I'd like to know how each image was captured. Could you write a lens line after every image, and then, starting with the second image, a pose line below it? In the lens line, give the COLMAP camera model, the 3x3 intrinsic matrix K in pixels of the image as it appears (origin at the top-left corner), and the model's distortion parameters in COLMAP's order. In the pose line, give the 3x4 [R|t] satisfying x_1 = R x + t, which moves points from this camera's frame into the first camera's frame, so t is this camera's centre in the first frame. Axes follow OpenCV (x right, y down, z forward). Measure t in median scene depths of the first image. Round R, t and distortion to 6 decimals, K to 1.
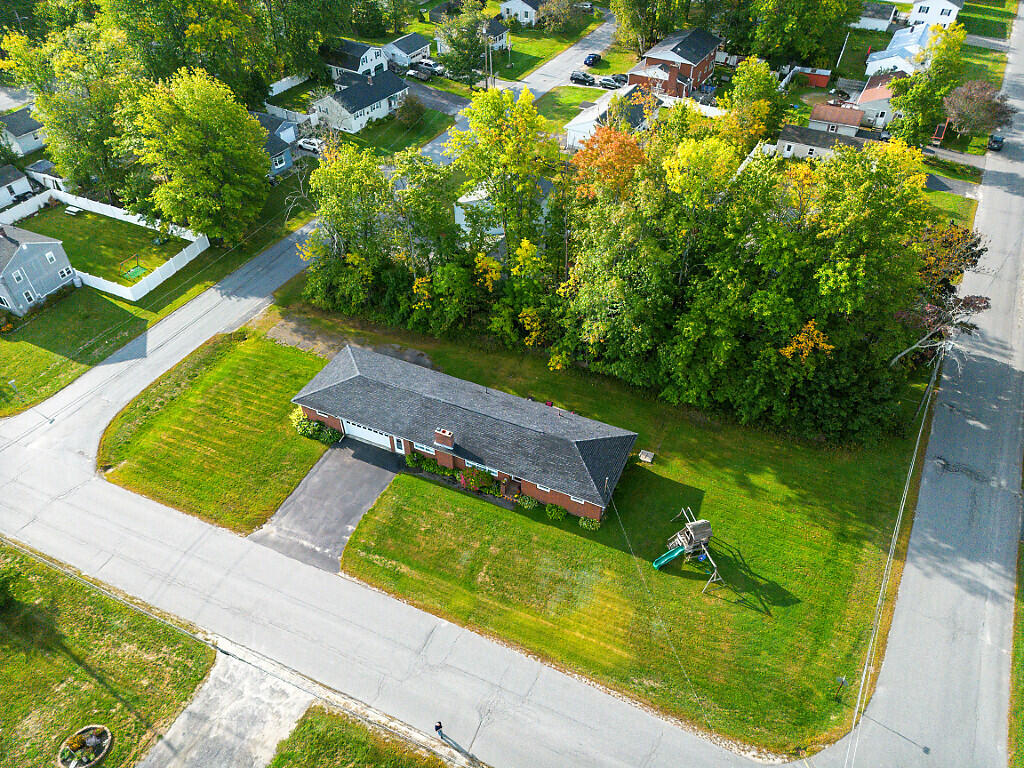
lens RADIAL K [[712.8, 0, 512.0], [0, 712.8, 384.0], [0, 0, 1]] dist [0.072824, -0.069345]
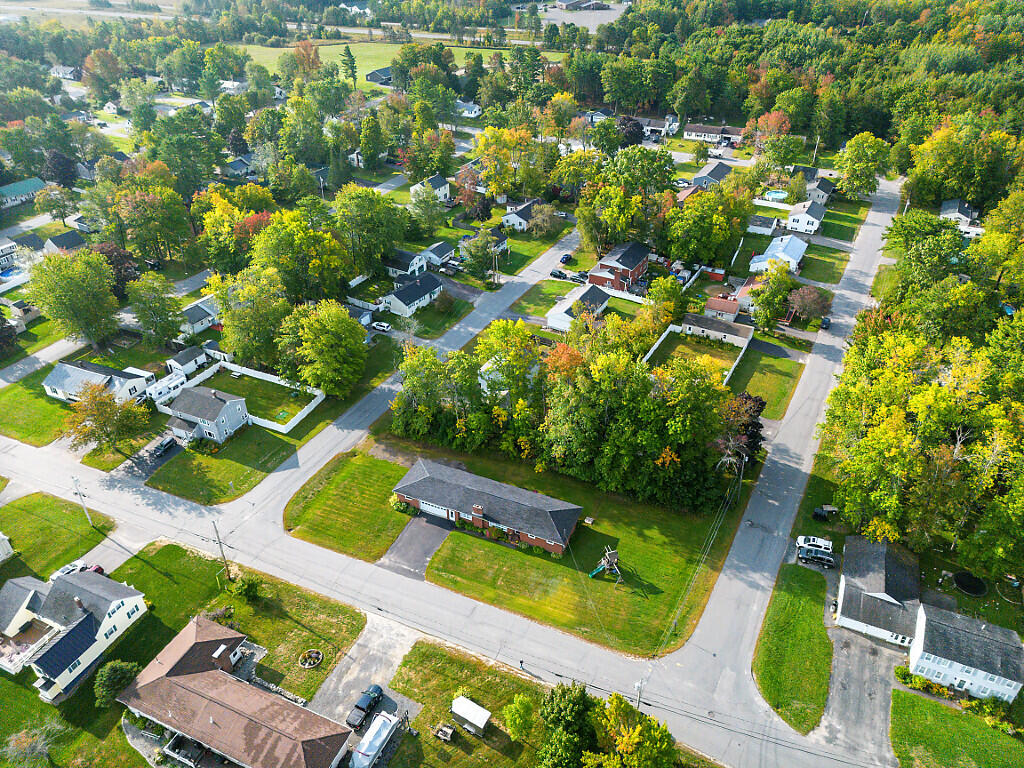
lens RADIAL K [[712.8, 0, 512.0], [0, 712.8, 384.0], [0, 0, 1]] dist [0.072824, -0.069345]
pose [[0.999968, -0.006359, 0.004758, -0.011770], [0.006979, 0.989514, -0.144265, 0.017604], [-0.003791, 0.144294, 0.989528, -0.768228]]
